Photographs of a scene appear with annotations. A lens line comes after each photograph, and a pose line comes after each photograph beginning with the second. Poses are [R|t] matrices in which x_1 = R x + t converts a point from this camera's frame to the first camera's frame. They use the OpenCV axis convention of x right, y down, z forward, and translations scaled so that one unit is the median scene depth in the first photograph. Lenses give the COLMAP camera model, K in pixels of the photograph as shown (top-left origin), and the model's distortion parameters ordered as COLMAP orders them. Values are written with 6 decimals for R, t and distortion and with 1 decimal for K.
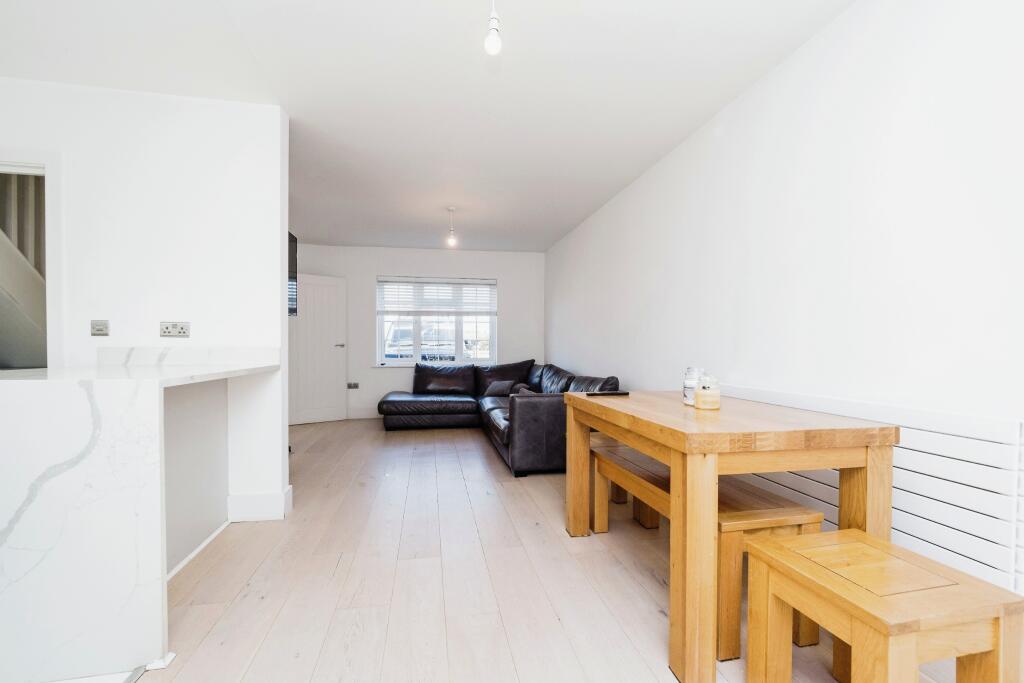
lens RADIAL K [[444.8, 0, 510.6], [0, 444.8, 343.2], [0, 0, 1]] dist [-0.009728, -0.000351]
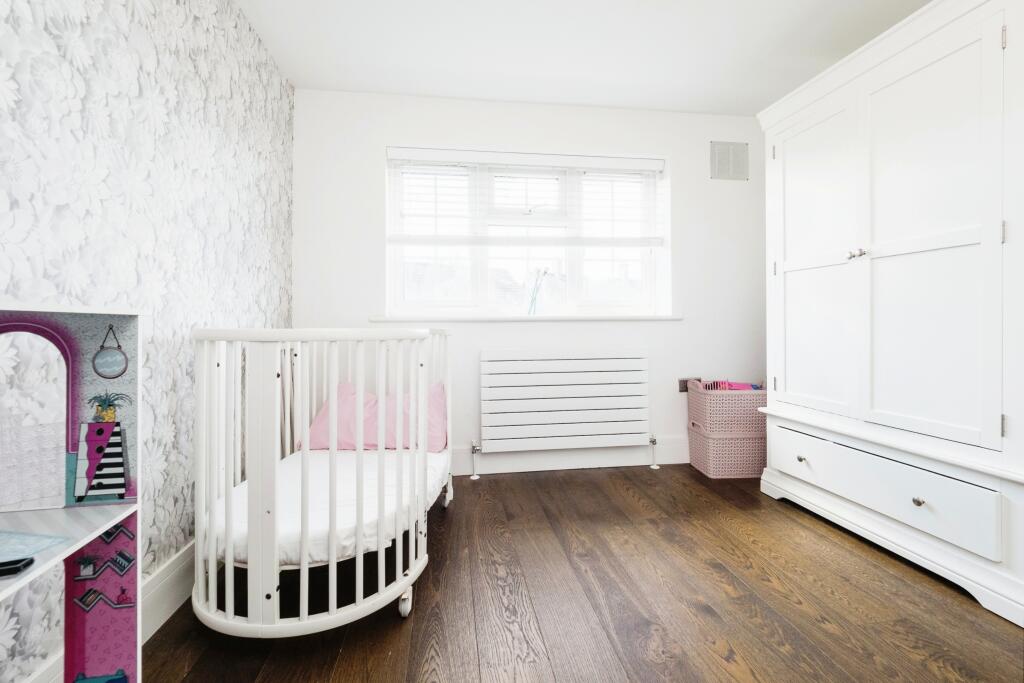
lens RADIAL K [[444.8, 0, 510.1], [0, 444.8, 317.9], [0, 0, 1]] dist [-0.009728, -0.000351]
pose [[0.998127, 0.002877, -0.061104, -0.152333], [-0.003725, 0.999898, -0.013767, 0.013550], [0.061058, 0.013969, 0.998036, 0.572361]]
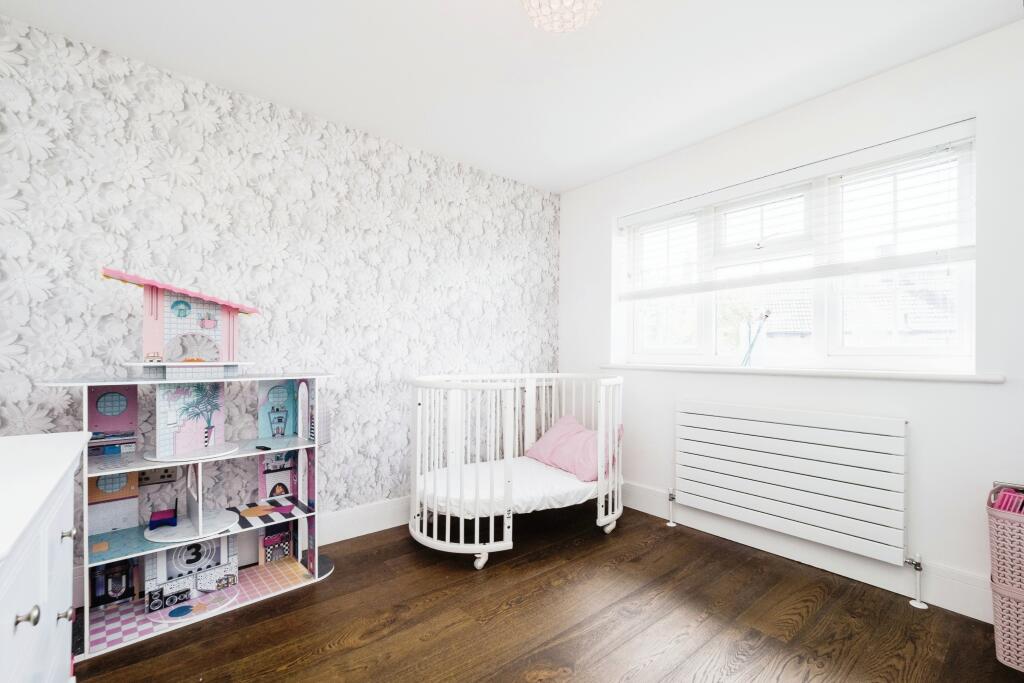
lens RADIAL K [[444.8, 0, 514.1], [0, 444.8, 346.4], [0, 0, 1]] dist [-0.009728, -0.000351]
pose [[0.461932, 0.000798, -0.886915, 0.069540], [-0.006099, 0.999979, -0.002276, -0.008434], [0.886894, 0.006461, 0.461927, 0.647145]]
